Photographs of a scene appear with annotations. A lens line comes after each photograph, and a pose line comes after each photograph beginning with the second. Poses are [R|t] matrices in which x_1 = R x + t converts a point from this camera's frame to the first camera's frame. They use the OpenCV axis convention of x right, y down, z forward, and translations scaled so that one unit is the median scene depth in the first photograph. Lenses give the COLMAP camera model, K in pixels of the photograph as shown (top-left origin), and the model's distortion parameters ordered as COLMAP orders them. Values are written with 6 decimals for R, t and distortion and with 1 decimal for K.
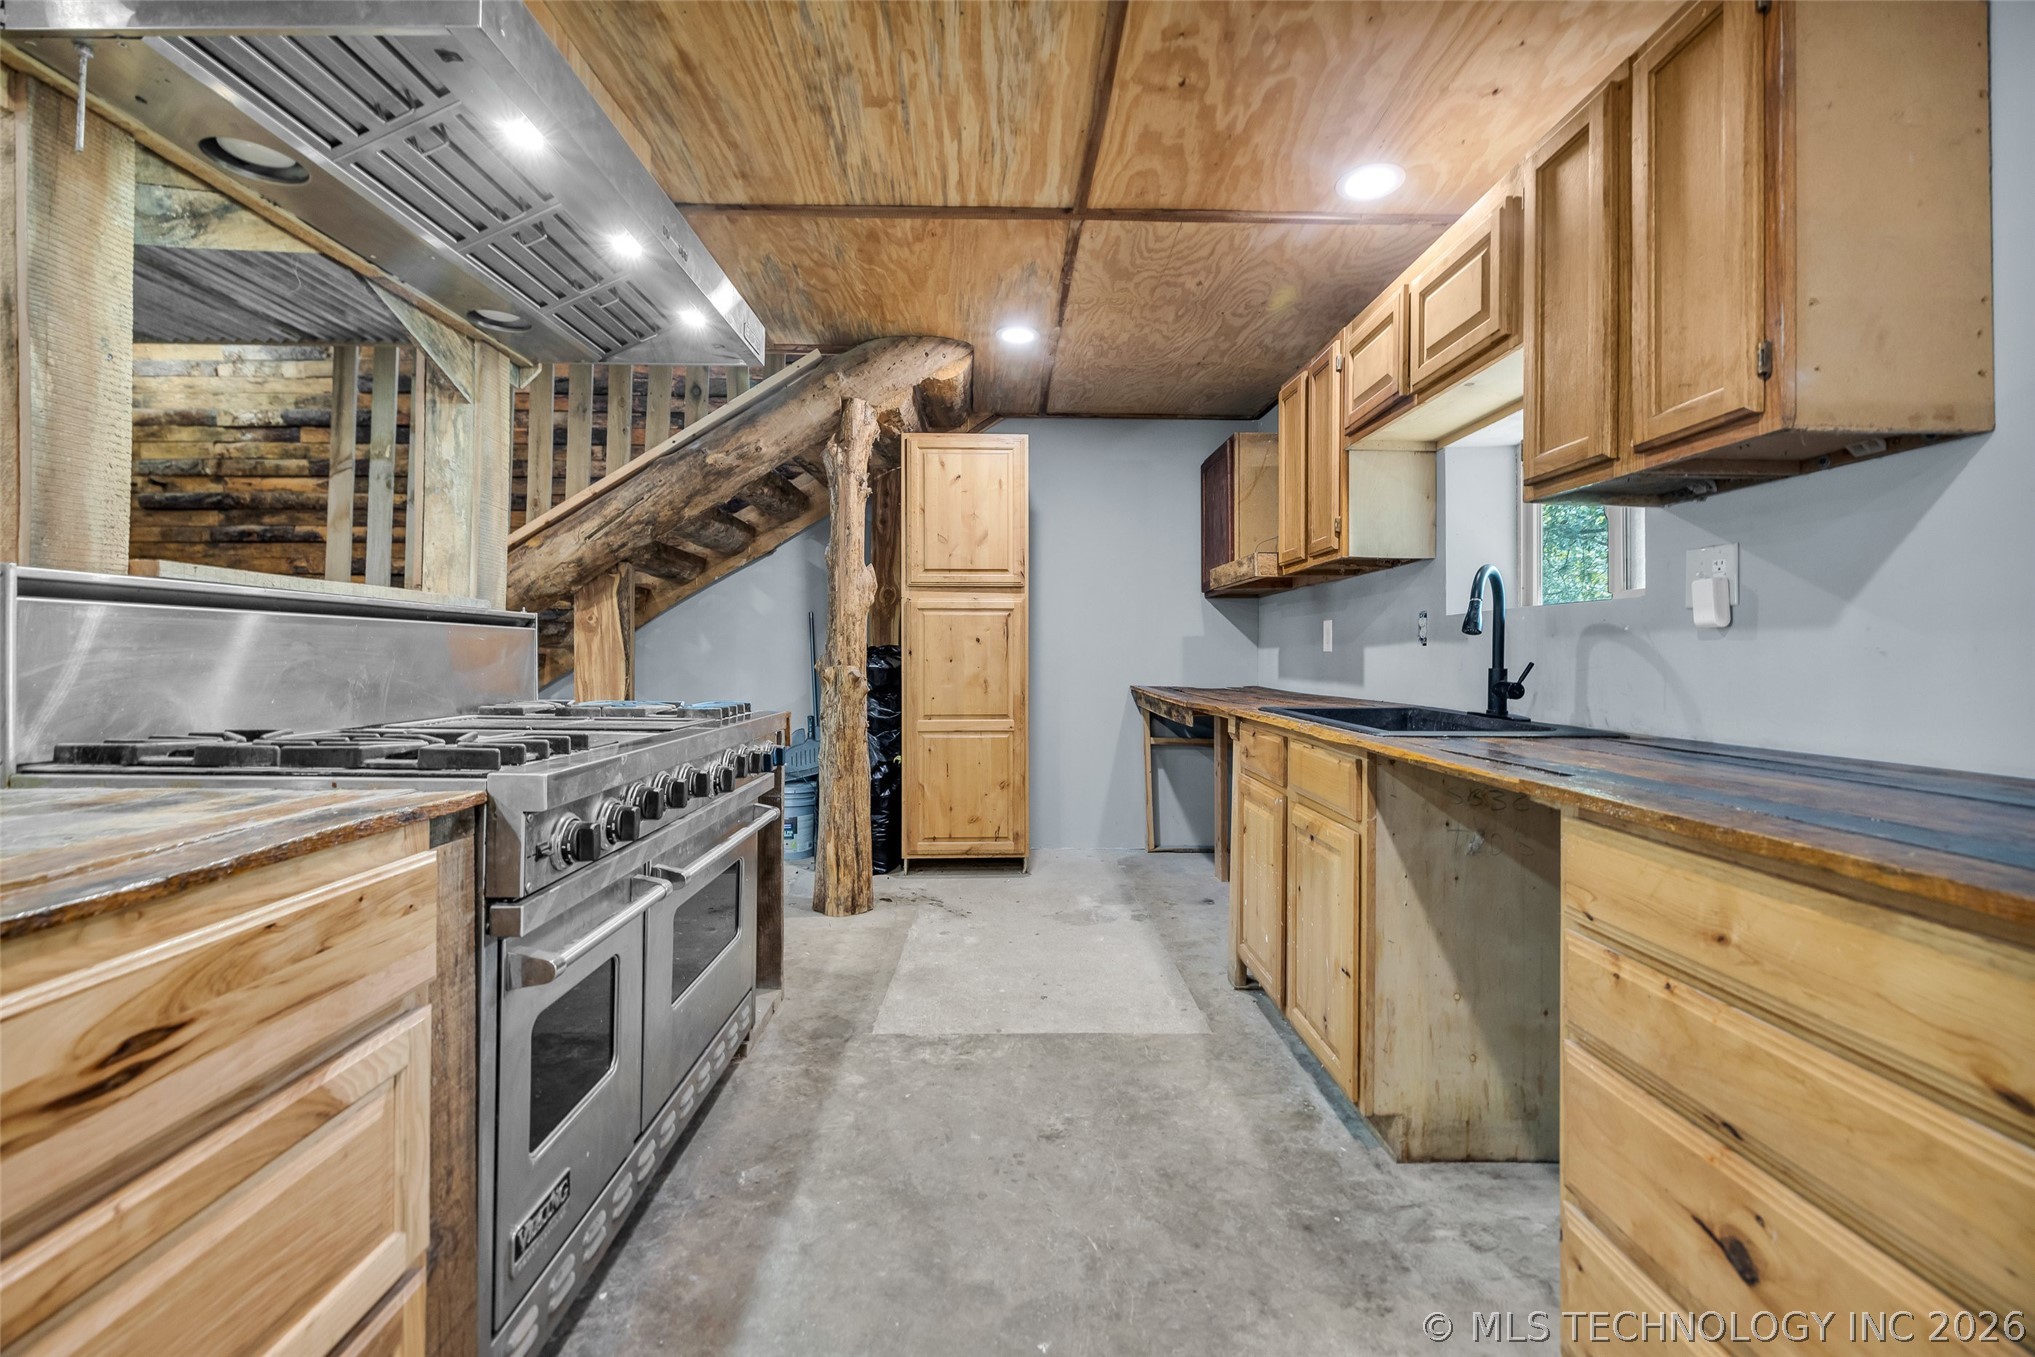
lens RADIAL K [[856.9, 0, 1017.7], [0, 856.9, 650.3], [0, 0, 1]] dist [-0.001244, -0.000104]
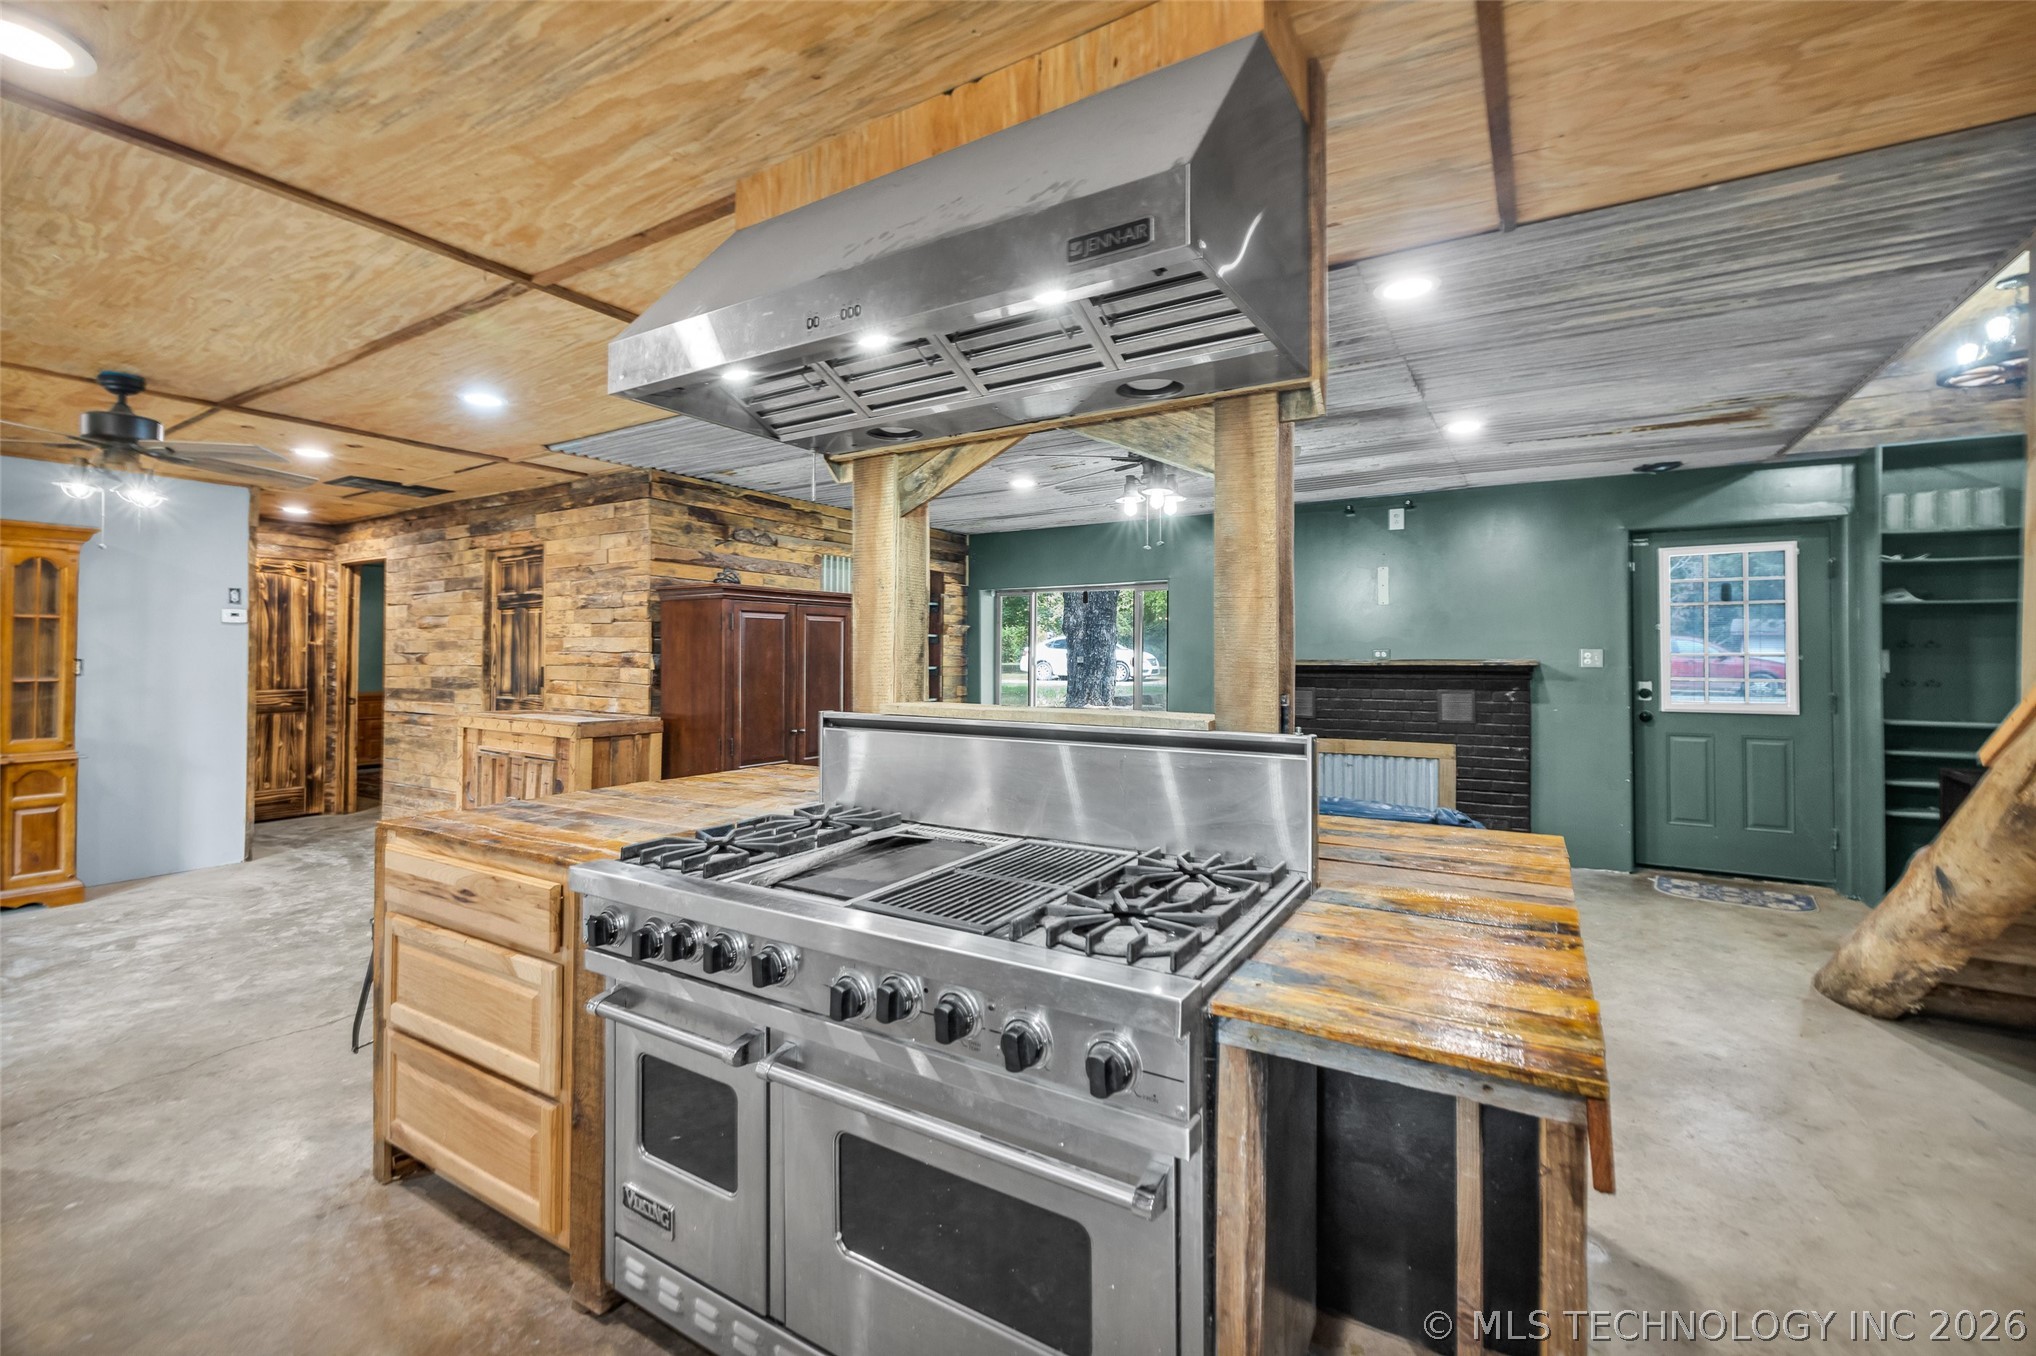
lens RADIAL K [[857.6, 0, 1022.7], [0, 857.6, 645.9], [0, 0, 1]] dist [0.000465, 0.000214]
pose [[-0.534345, -0.014879, -0.845136, 0.107747], [0.000445, 0.999840, -0.017884, -0.075970], [0.845267, -0.009932, -0.534253, 0.857621]]
